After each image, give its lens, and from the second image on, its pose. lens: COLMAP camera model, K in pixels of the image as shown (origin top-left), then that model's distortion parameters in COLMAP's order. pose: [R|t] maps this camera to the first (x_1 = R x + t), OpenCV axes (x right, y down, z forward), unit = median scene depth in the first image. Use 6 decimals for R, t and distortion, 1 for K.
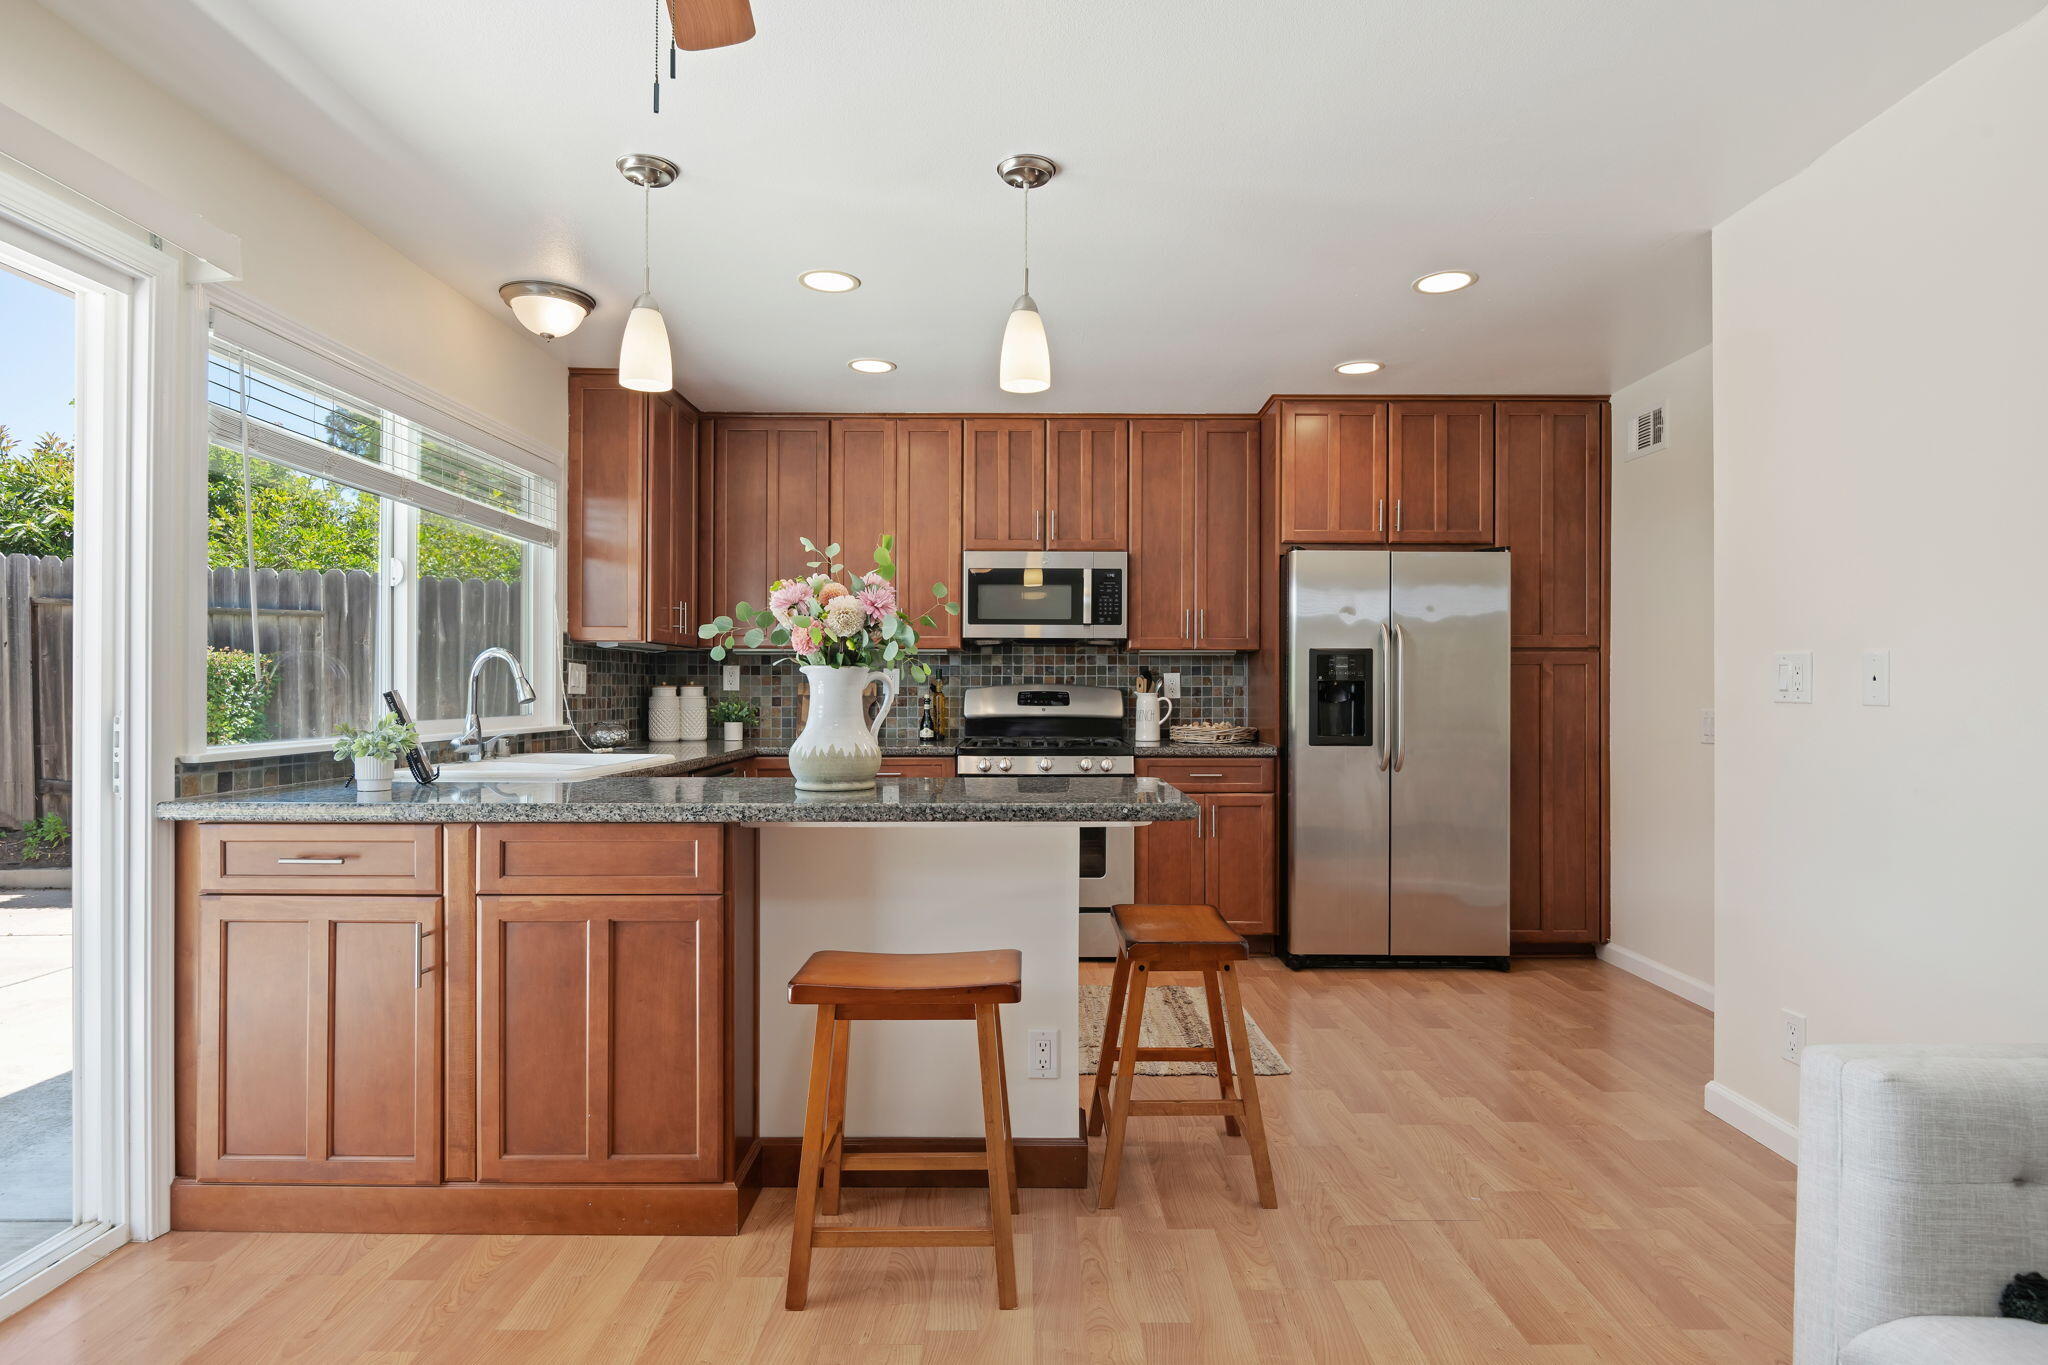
lens RADIAL K [[1071.5, 0, 1028.8], [0, 1071.5, 688.9], [0, 0, 1]] dist [-0.000712, -0.000391]
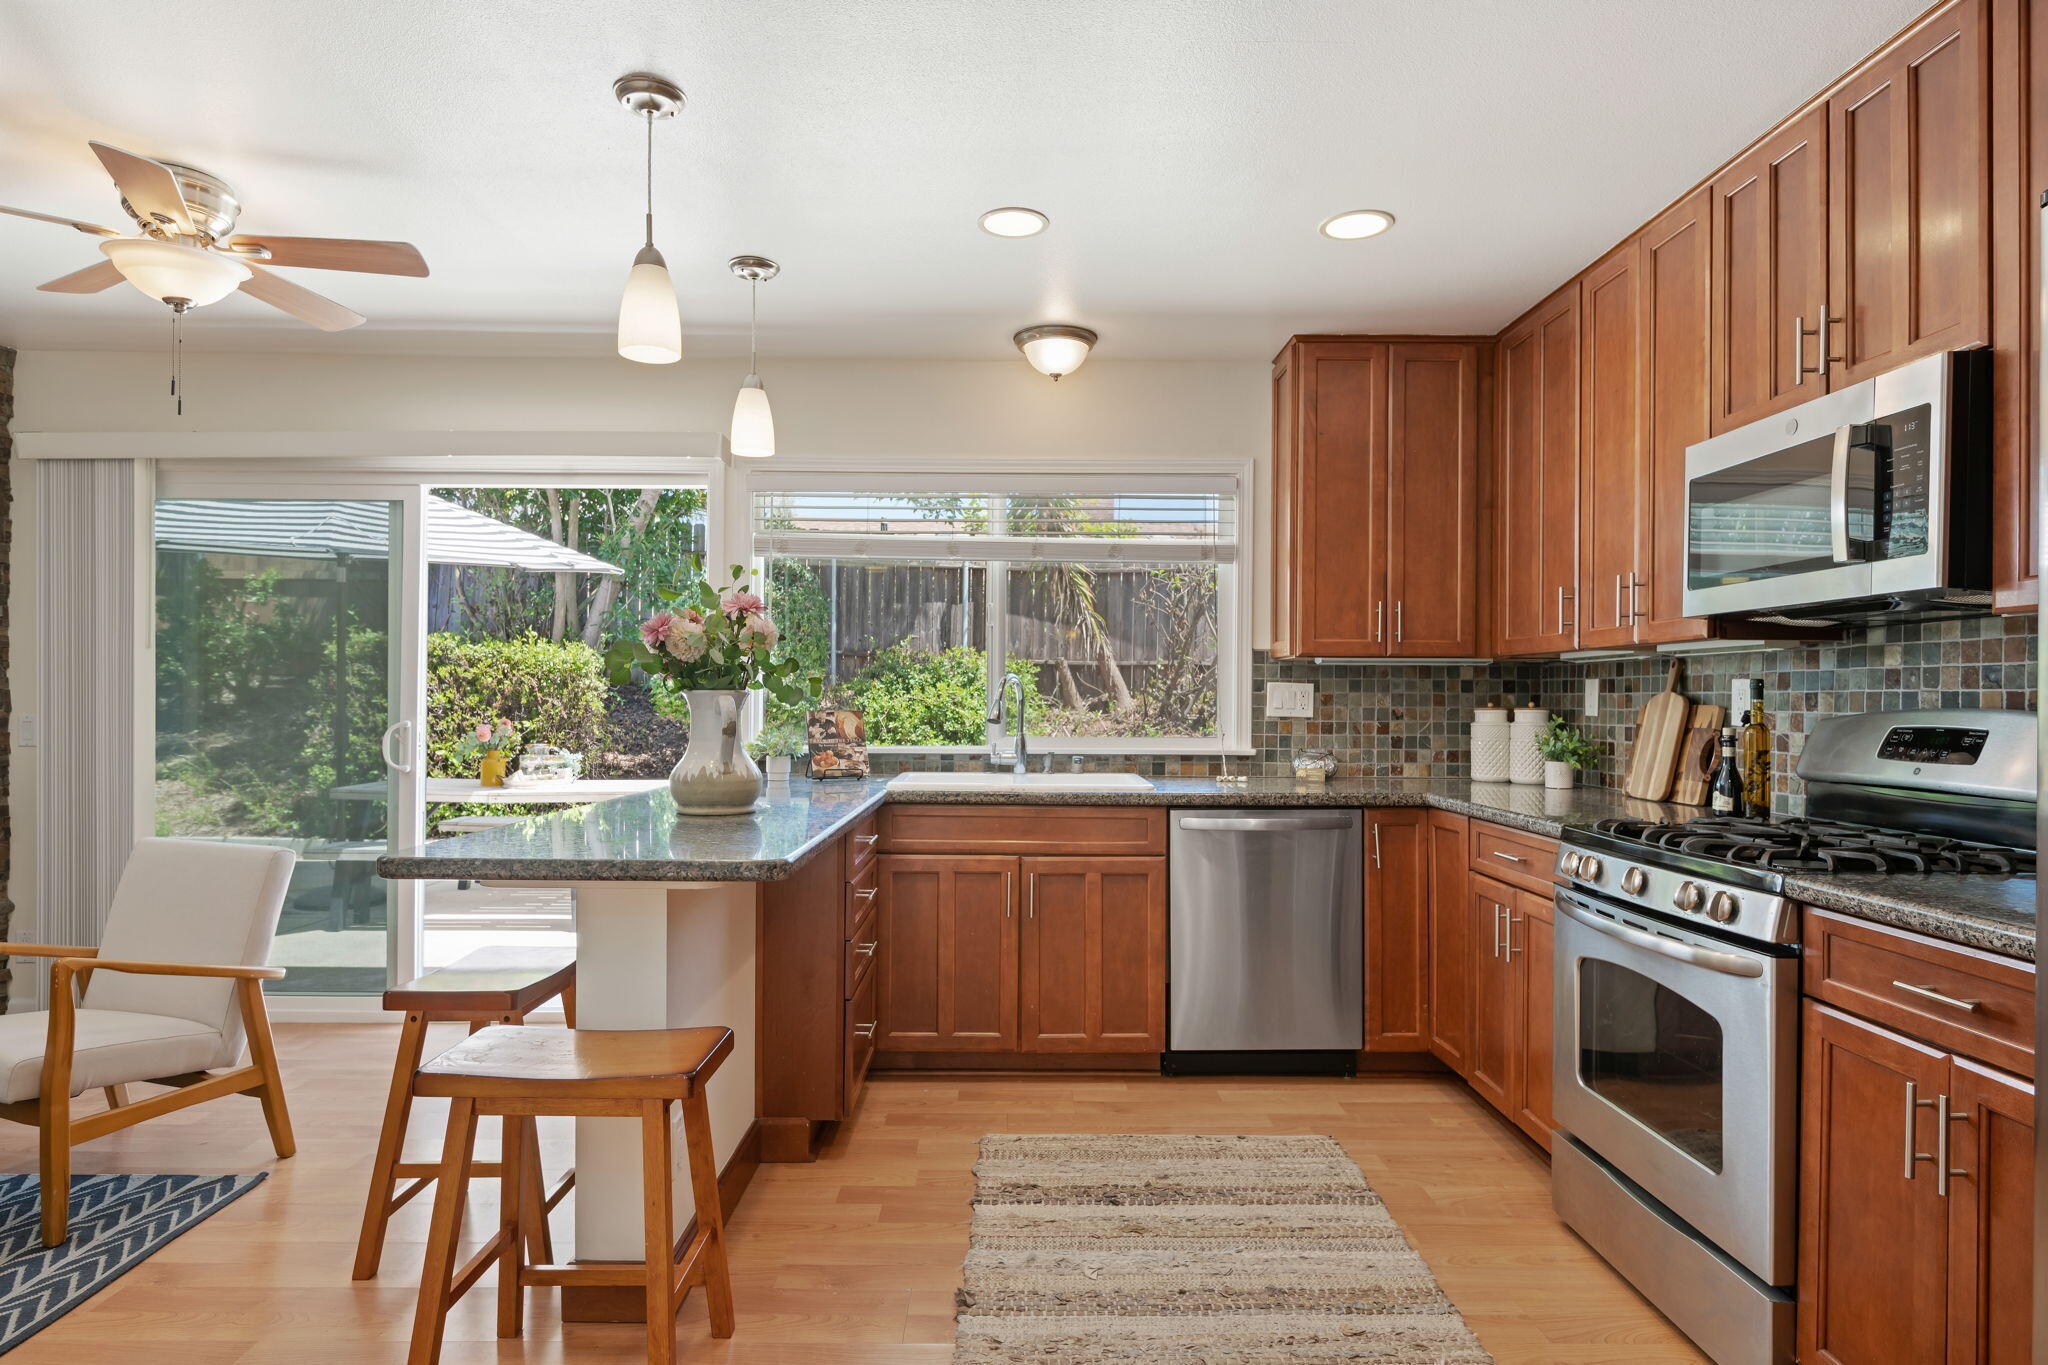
lens RADIAL K [[1139.1, 0, 1024.4], [0, 1139.1, 697.2], [0, 0, 1]] dist [-0.001459, -0.000515]
pose [[0.009758, -0.002944, -0.999948, 0.508299], [-0.003525, 0.999989, -0.002979, -0.007686], [0.999946, 0.003554, 0.009748, 0.721651]]
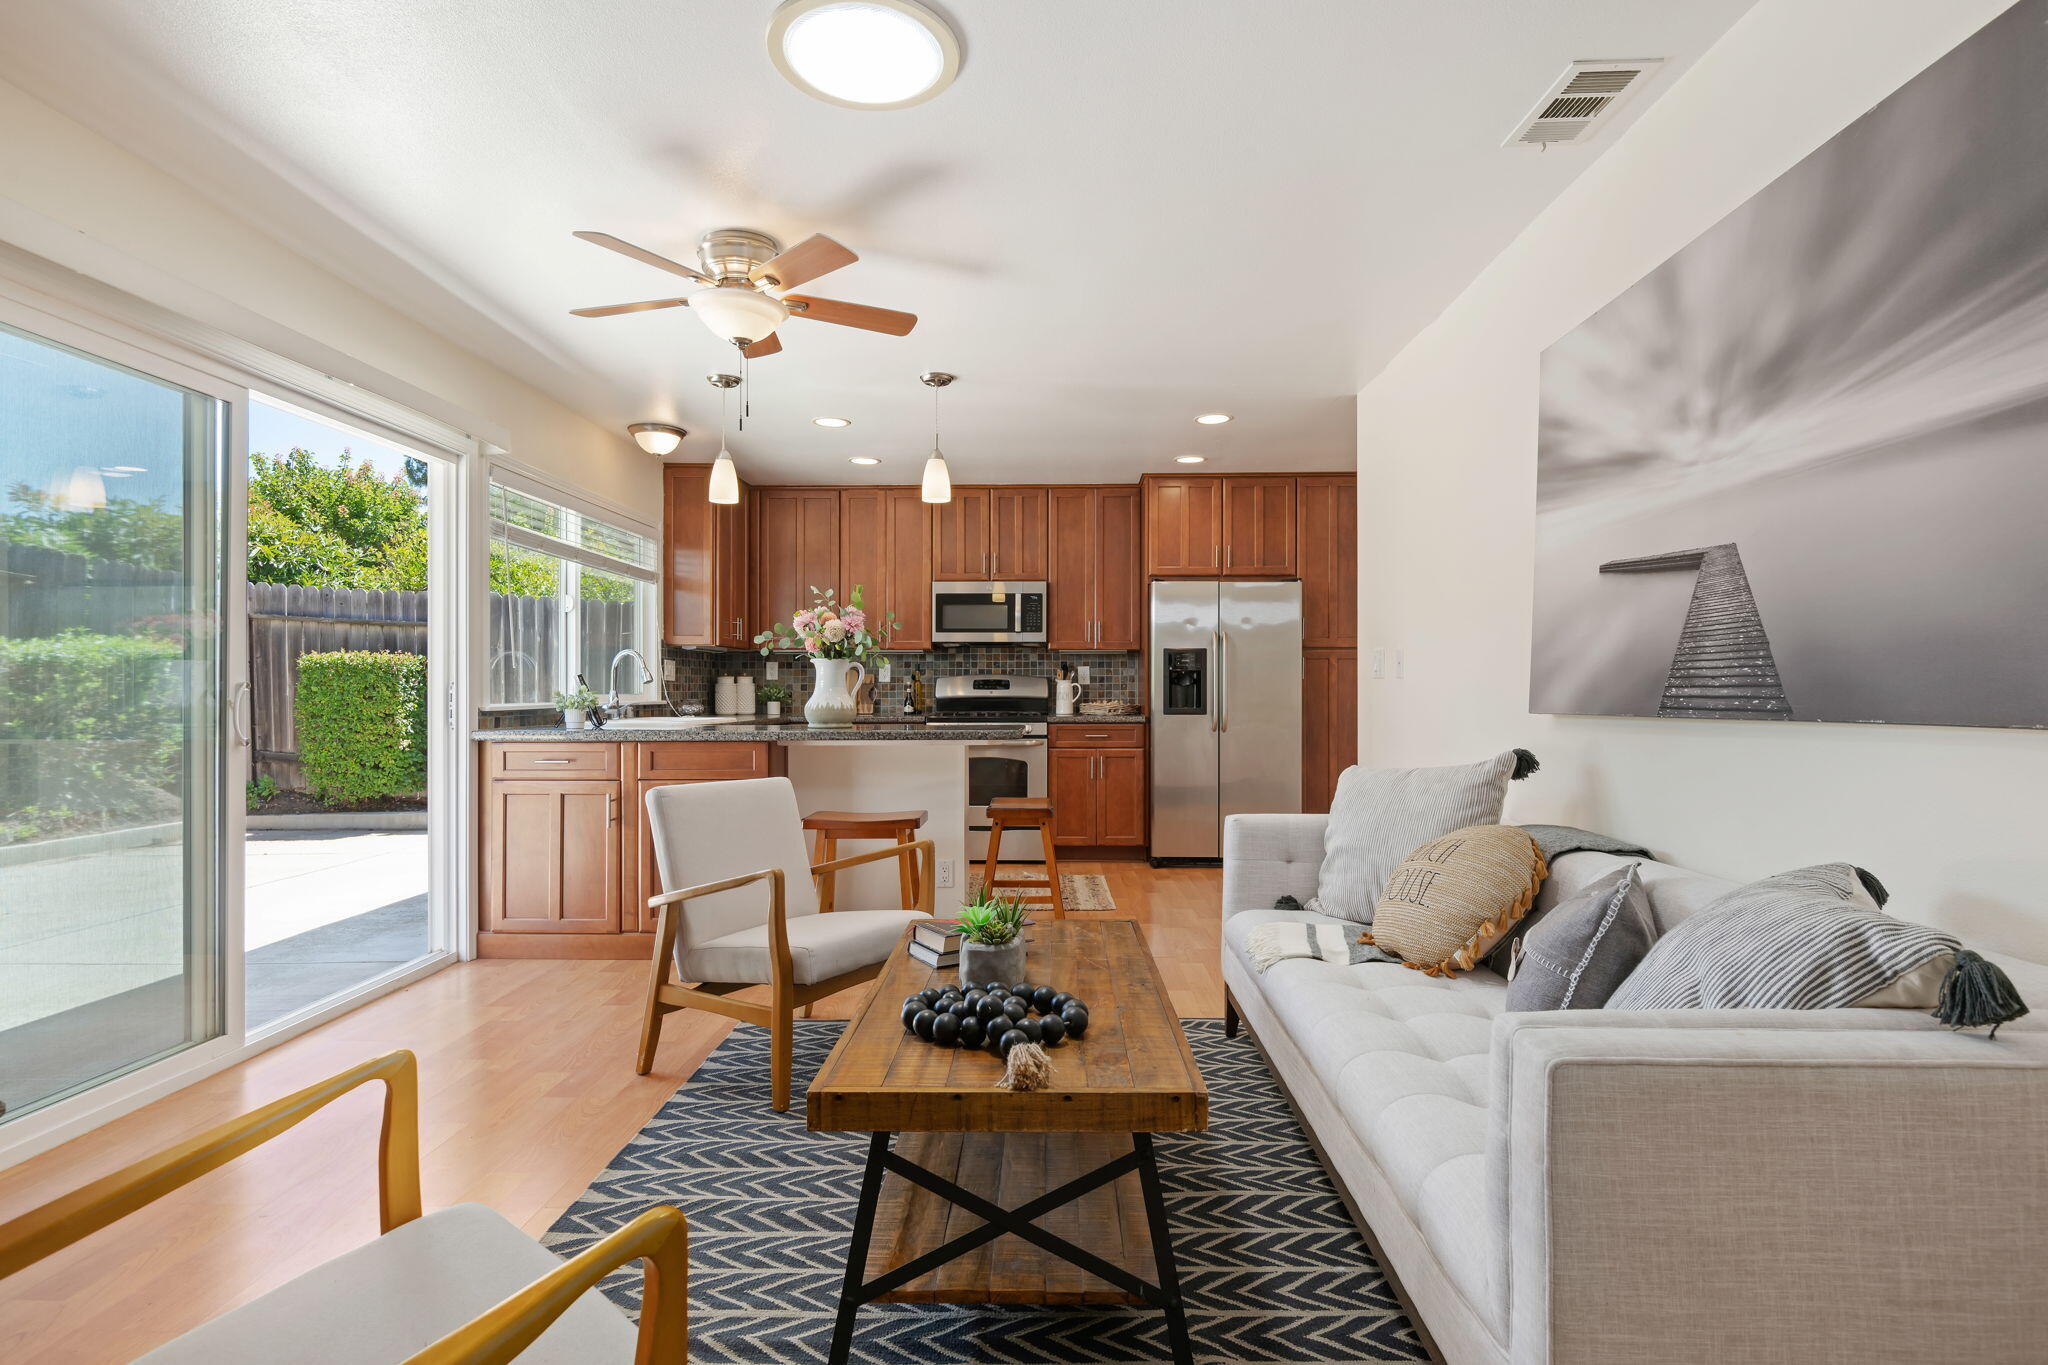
lens RADIAL K [[1020.5, 0, 1025.1], [0, 1020.5, 690.9], [0, 0, 1]] dist [0.014444, -0.000087]
pose [[0.999601, -0.002679, -0.028114, 0.107822], [0.002732, 0.999995, 0.001852, 0.016925], [0.028109, -0.001928, 0.999603, -0.388136]]
